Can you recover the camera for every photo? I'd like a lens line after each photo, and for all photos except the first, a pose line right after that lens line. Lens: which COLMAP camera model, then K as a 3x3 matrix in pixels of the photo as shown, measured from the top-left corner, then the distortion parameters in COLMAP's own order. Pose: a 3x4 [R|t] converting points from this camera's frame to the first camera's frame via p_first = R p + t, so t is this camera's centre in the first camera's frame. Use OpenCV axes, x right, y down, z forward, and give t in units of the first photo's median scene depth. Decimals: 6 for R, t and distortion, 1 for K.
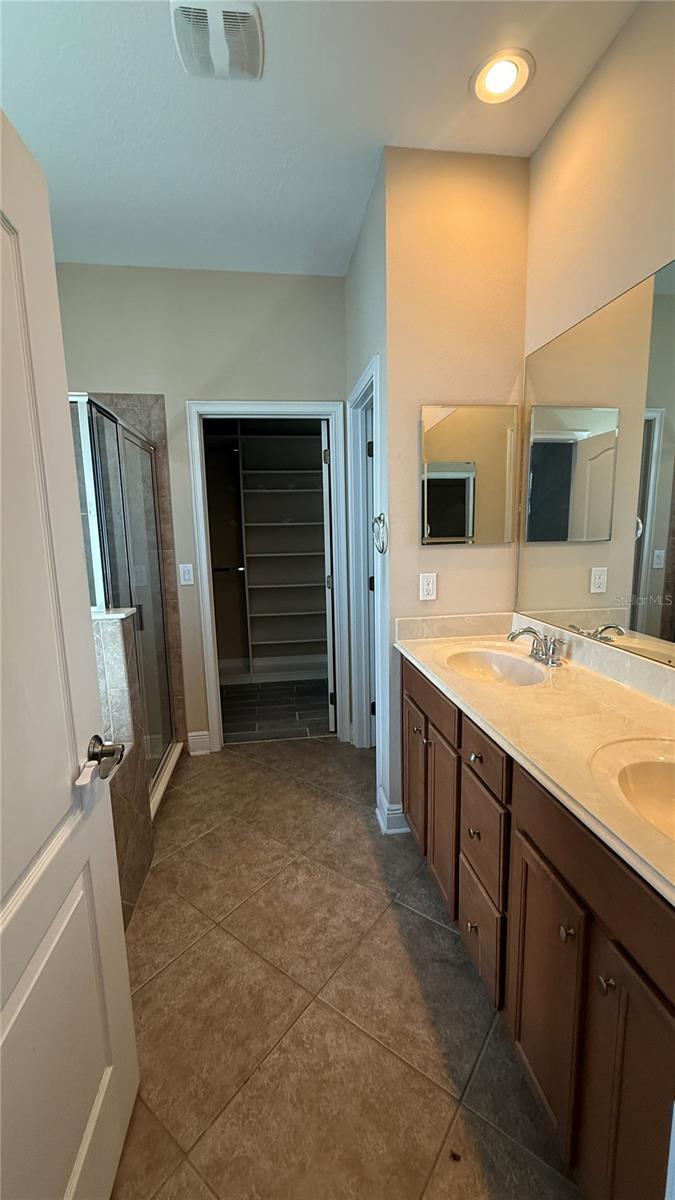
lens RADIAL K [[478.4, 0, 337.4], [0, 478.4, 603.0], [0, 0, 1]] dist [-0.001082, -0.000332]
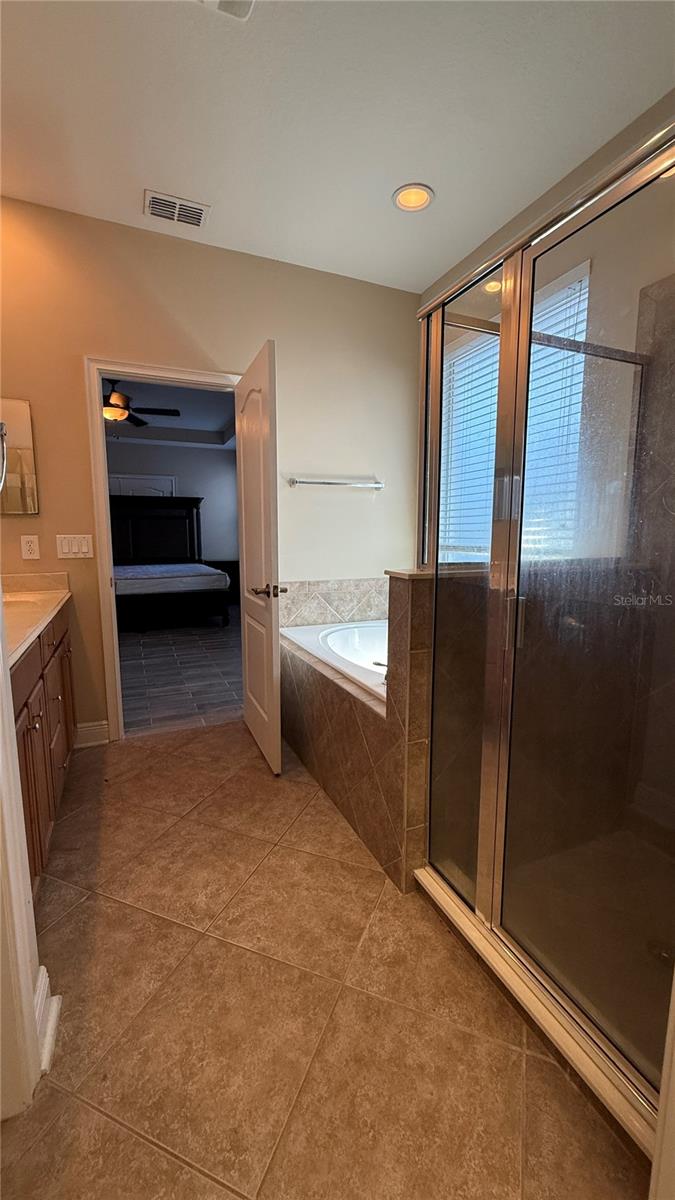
lens RADIAL K [[478.4, 0, 333.5], [0, 478.4, 595.2], [0, 0, 1]] dist [-0.001082, -0.000332]
pose [[-0.964229, 0.051346, -0.260050, -0.114523], [-0.025340, 0.958711, 0.283251, -0.177999], [0.263857, 0.279709, -0.923116, 1.772977]]
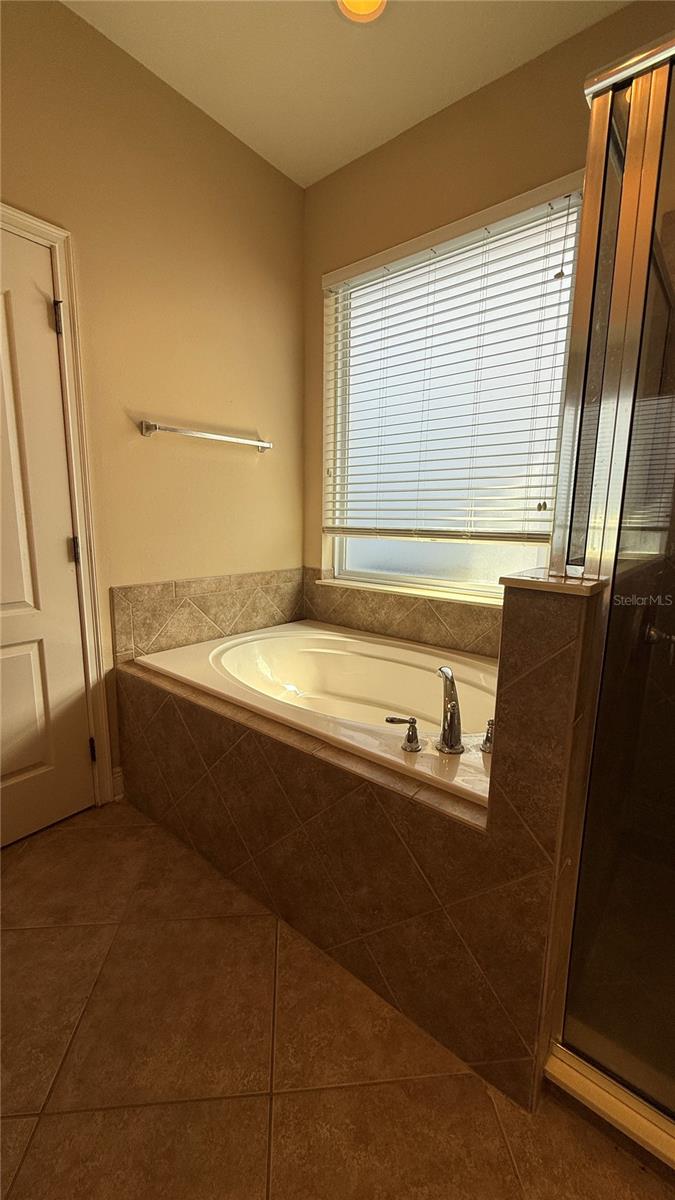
lens RADIAL K [[478.4, 0, 340.1], [0, 478.4, 599.3], [0, 0, 1]] dist [-0.001082, -0.000332]
pose [[-0.736920, 0.121039, -0.665055, 0.001364], [-0.110995, 0.948819, 0.295674, -0.077590], [0.666805, 0.291706, -0.685769, 1.201605]]
